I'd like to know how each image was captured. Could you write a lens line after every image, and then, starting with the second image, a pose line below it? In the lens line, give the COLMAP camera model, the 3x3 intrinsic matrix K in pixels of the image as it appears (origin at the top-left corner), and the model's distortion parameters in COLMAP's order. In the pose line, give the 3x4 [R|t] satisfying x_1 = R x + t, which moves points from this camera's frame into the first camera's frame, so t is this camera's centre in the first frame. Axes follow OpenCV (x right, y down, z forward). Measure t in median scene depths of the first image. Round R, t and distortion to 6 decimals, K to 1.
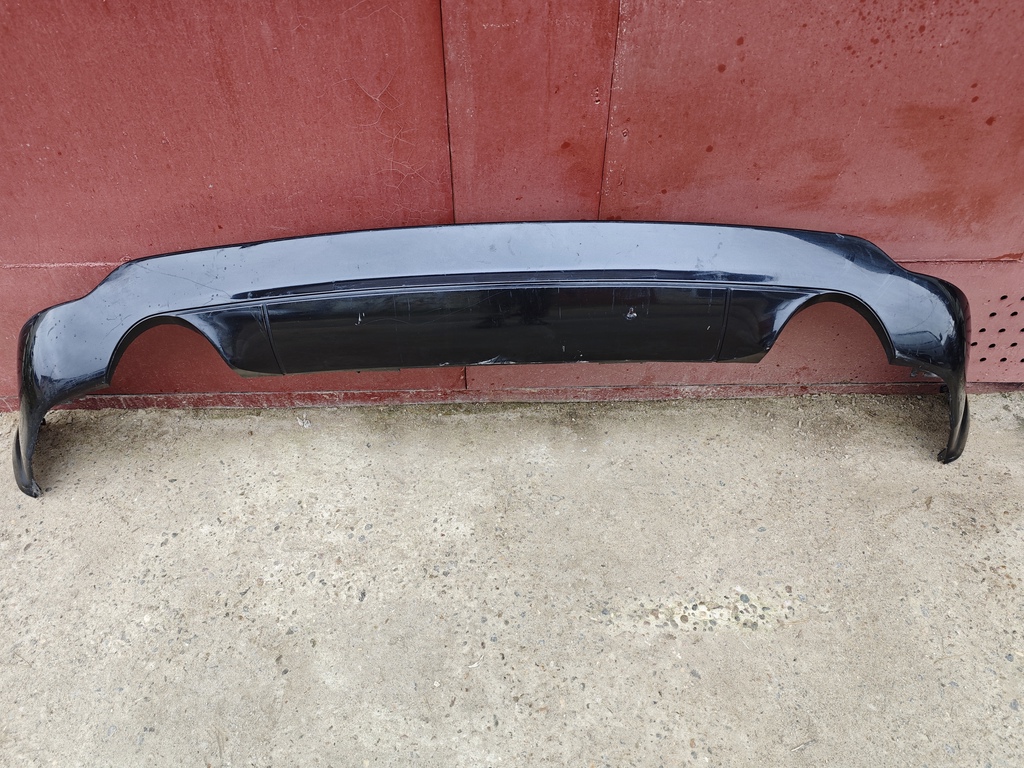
lens RADIAL K [[730.4, 0, 512.0], [0, 730.4, 384.0], [0, 0, 1]] dist [0.009123, -0.023673]
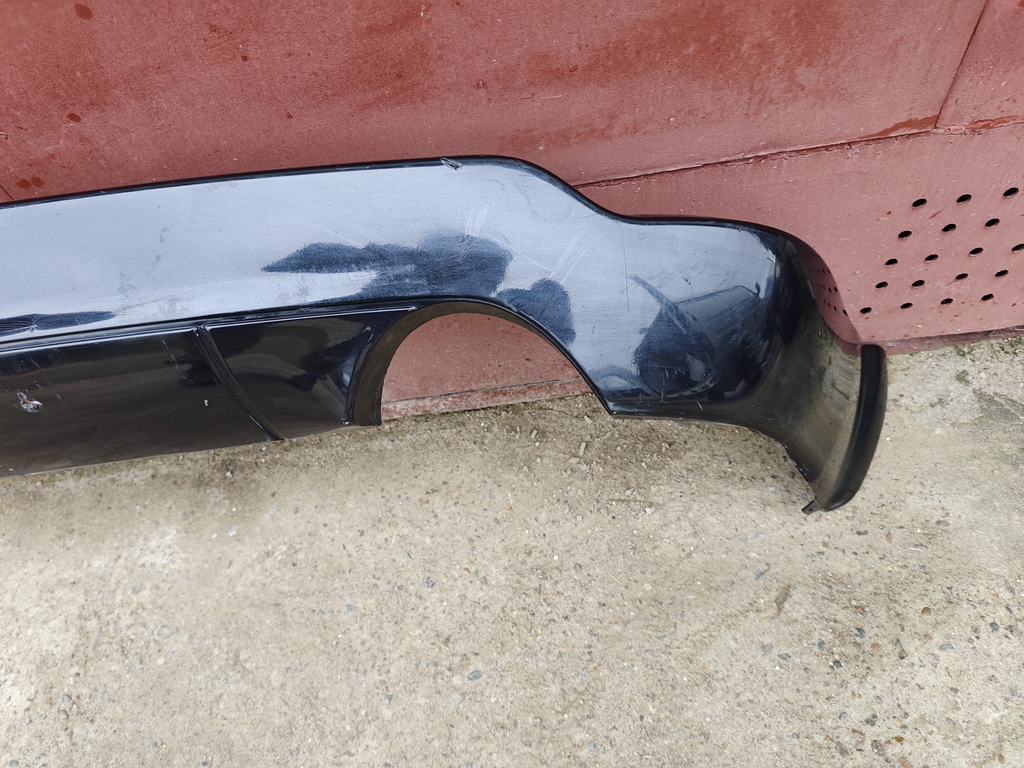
lens RADIAL K [[716.7, 0, 507.3], [0, 716.7, 379.8], [0, 0, 1]] dist [0.052710, -0.085043]
pose [[0.985847, -0.110936, -0.125697, 0.445996], [0.135931, 0.967772, 0.211990, -0.141419], [0.098129, -0.226076, 0.969154, 0.477684]]
